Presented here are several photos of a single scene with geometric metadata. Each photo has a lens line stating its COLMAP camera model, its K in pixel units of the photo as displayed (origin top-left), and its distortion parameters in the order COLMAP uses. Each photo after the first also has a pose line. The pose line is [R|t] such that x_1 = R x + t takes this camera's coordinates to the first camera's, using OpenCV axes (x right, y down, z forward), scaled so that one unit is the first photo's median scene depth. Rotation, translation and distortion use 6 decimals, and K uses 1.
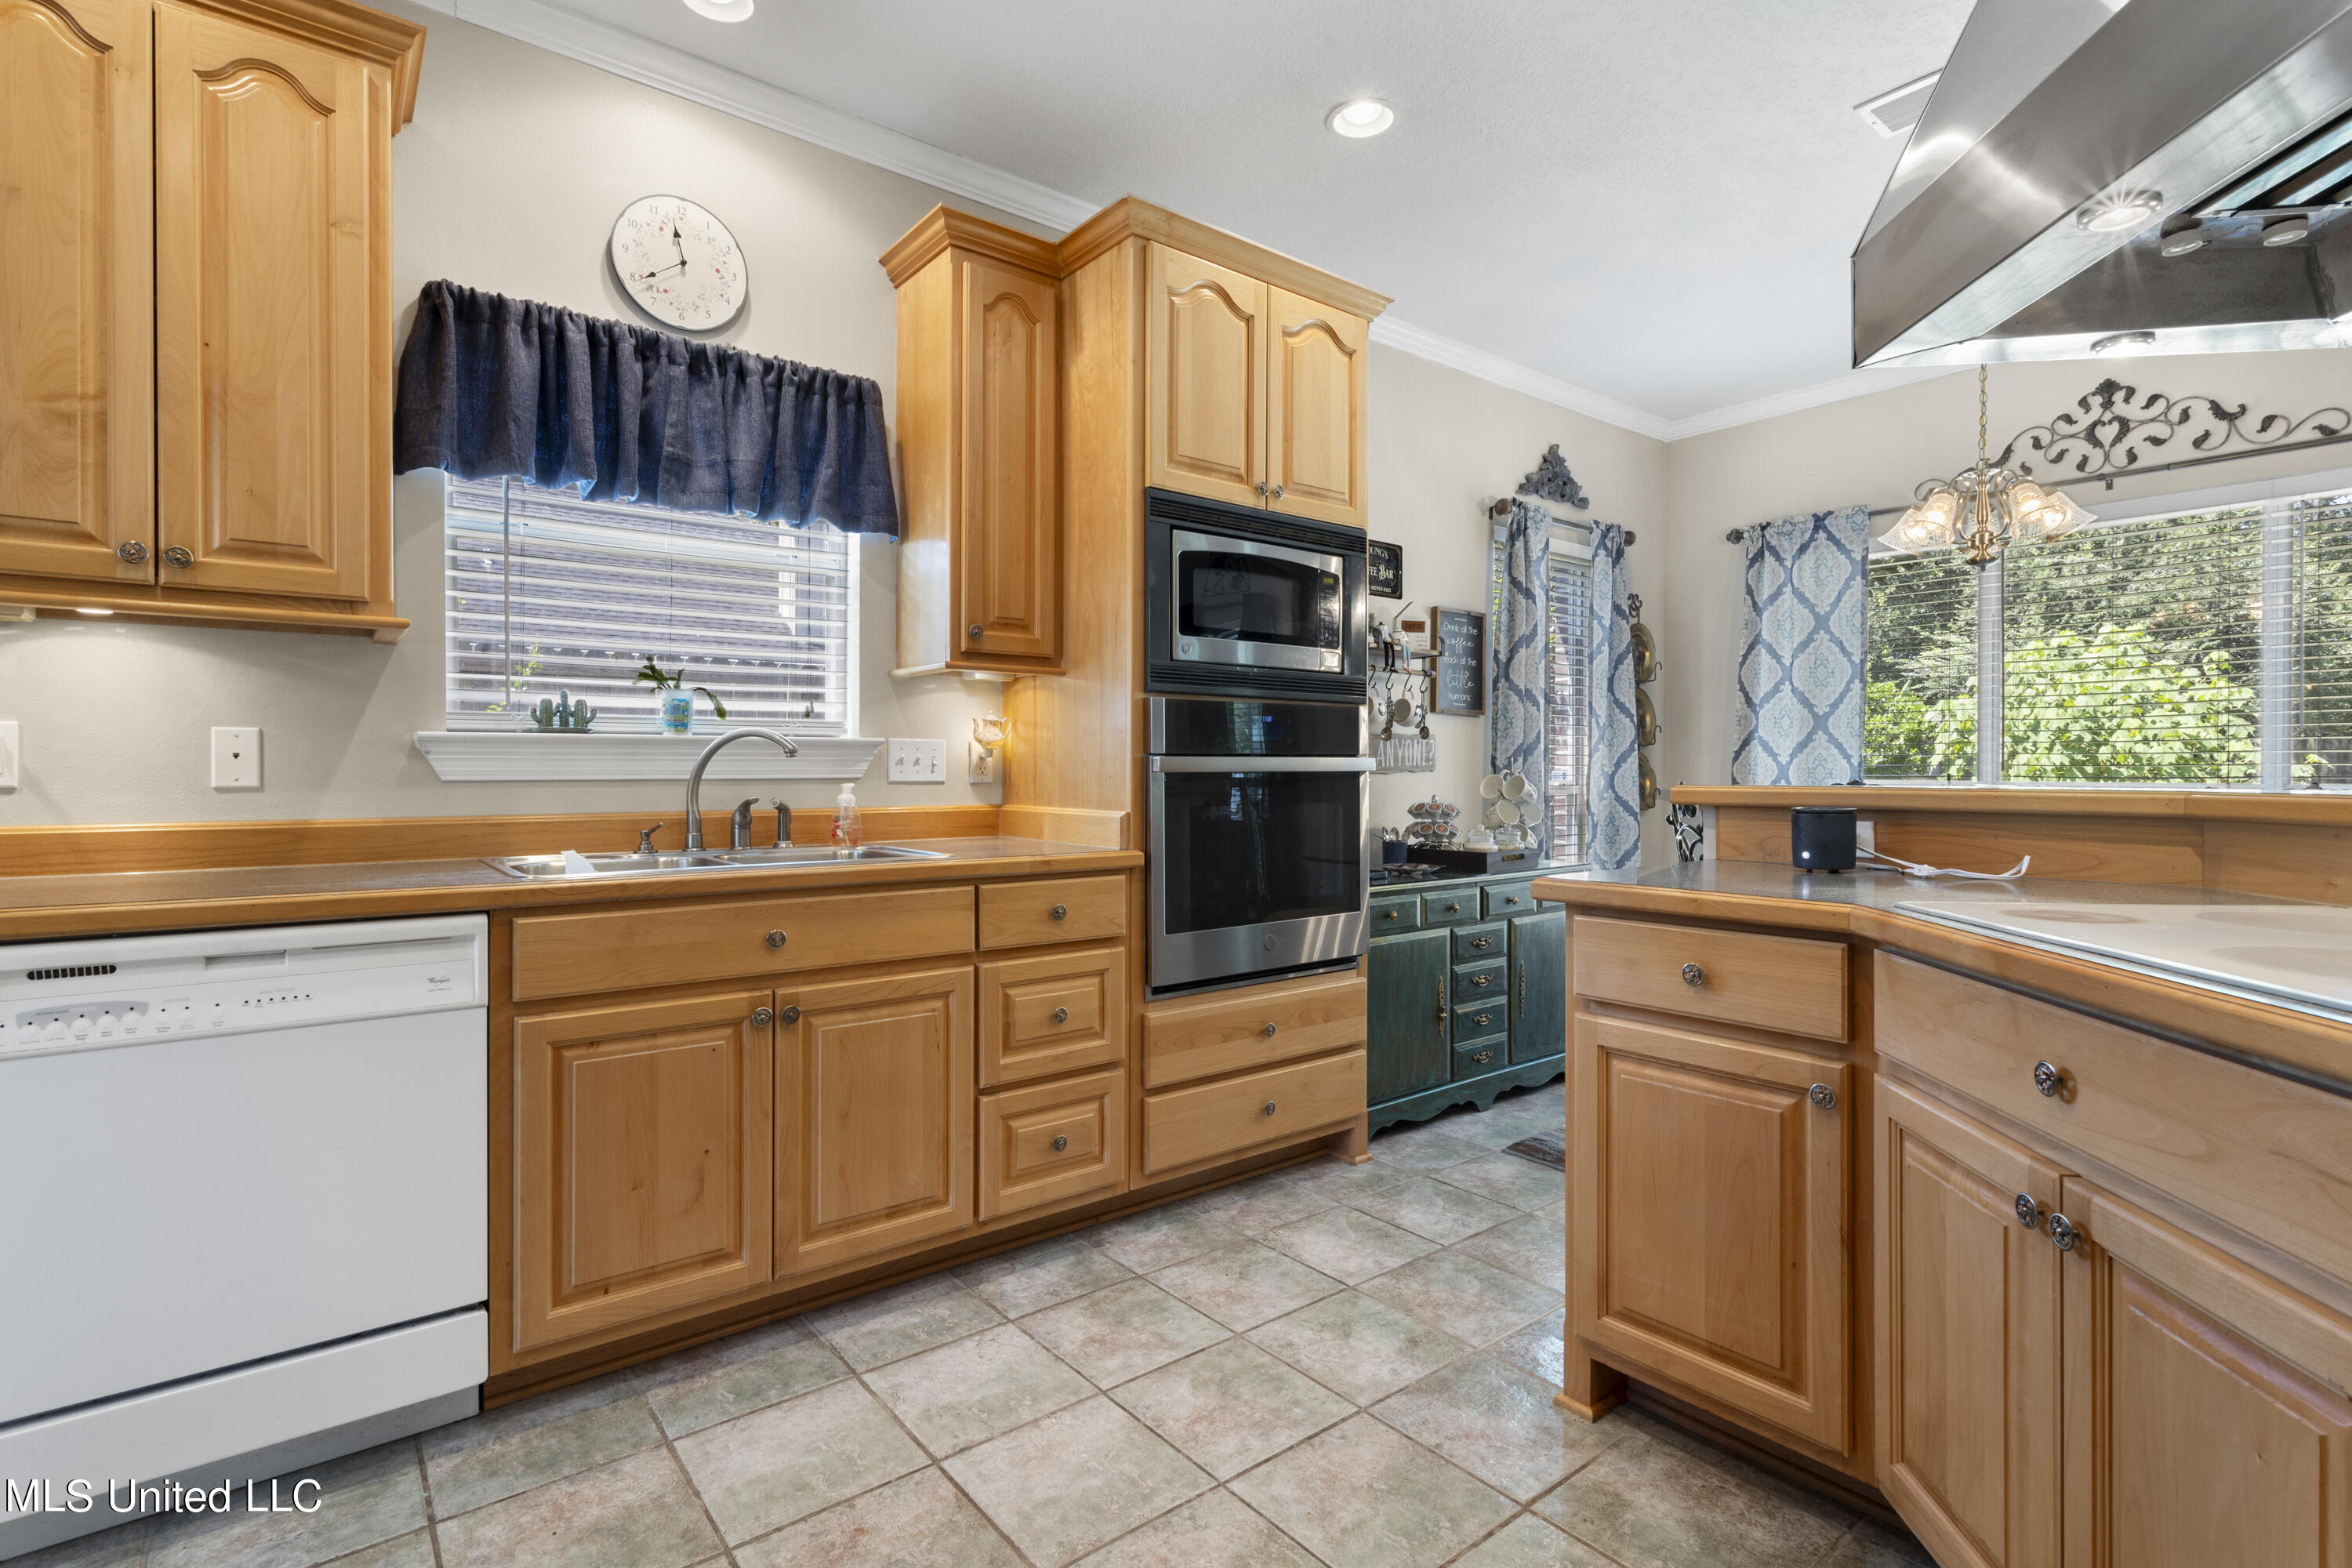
lens RADIAL K [[1103.3, 0, 1183.5], [0, 1103.3, 776.8], [0, 0, 1]] dist [-0.002776, 0.000434]
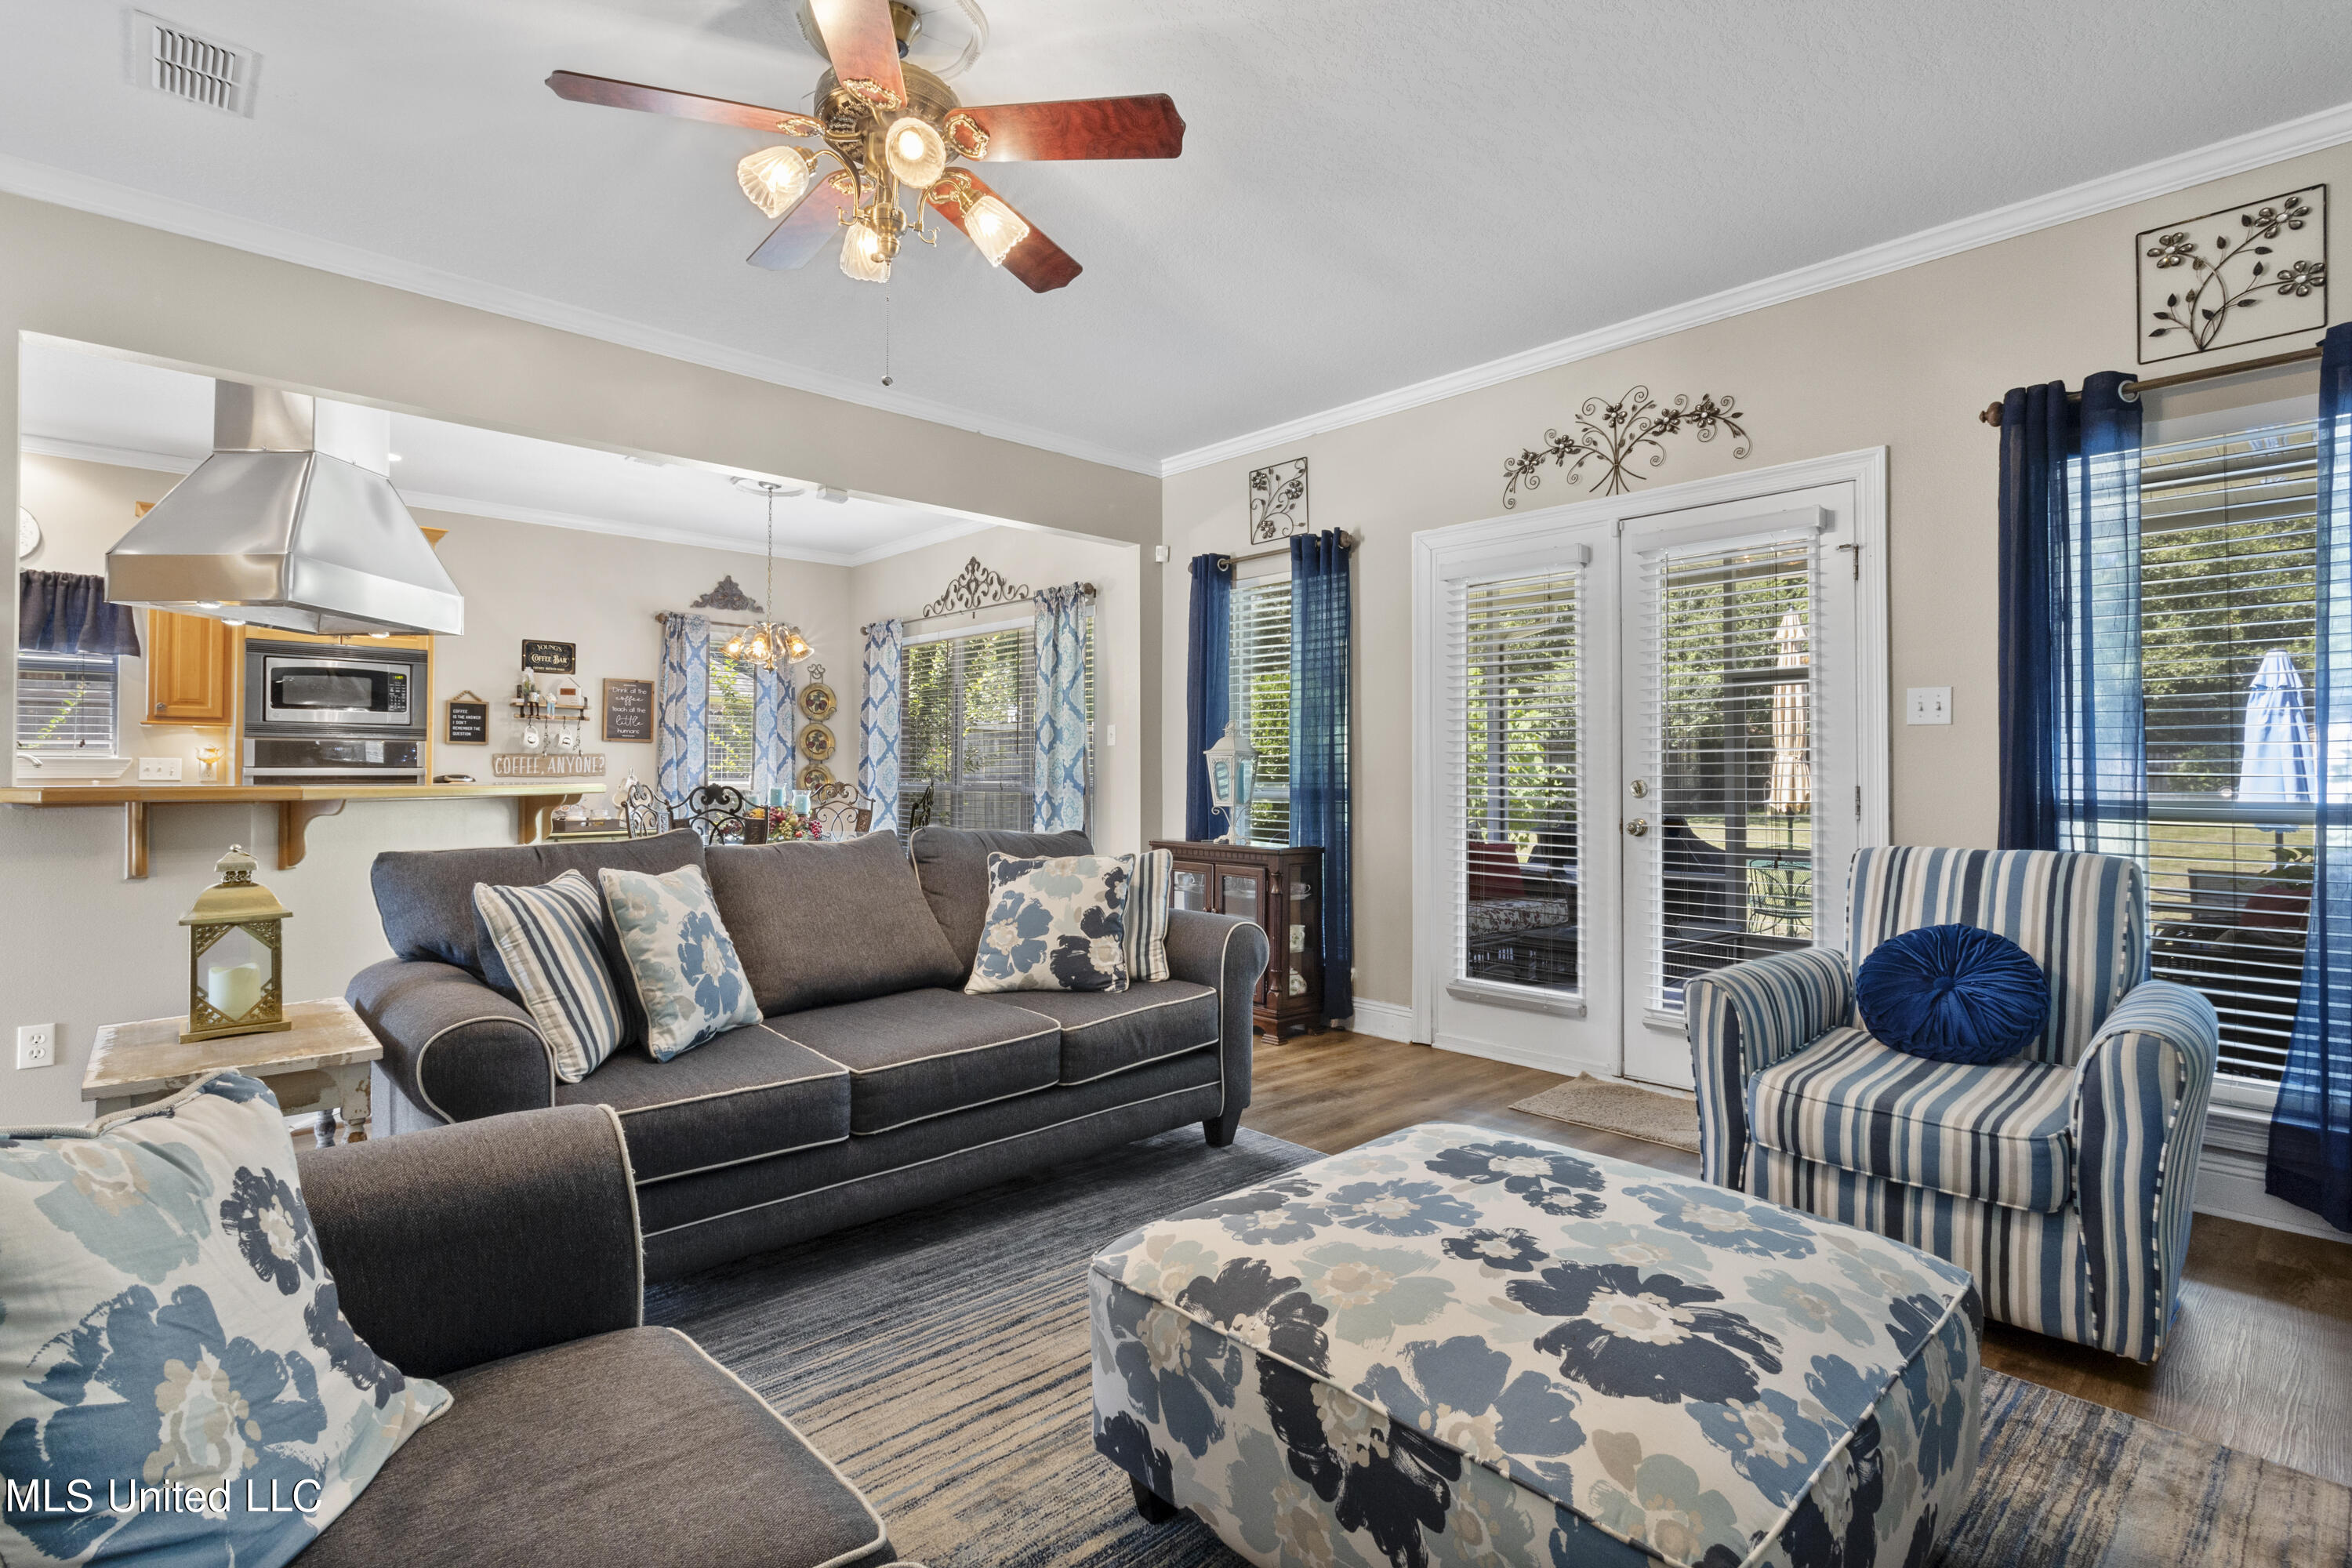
lens RADIAL K [[1103.3, 0, 1168.6], [0, 1103.3, 778.6], [0, 0, 1]] dist [-0.002776, 0.000434]
pose [[0.996652, 0.004973, 0.081604, 1.020847], [-0.004855, 0.999987, -0.001650, -0.002522], [-0.081611, 0.001248, 0.996663, -0.804132]]
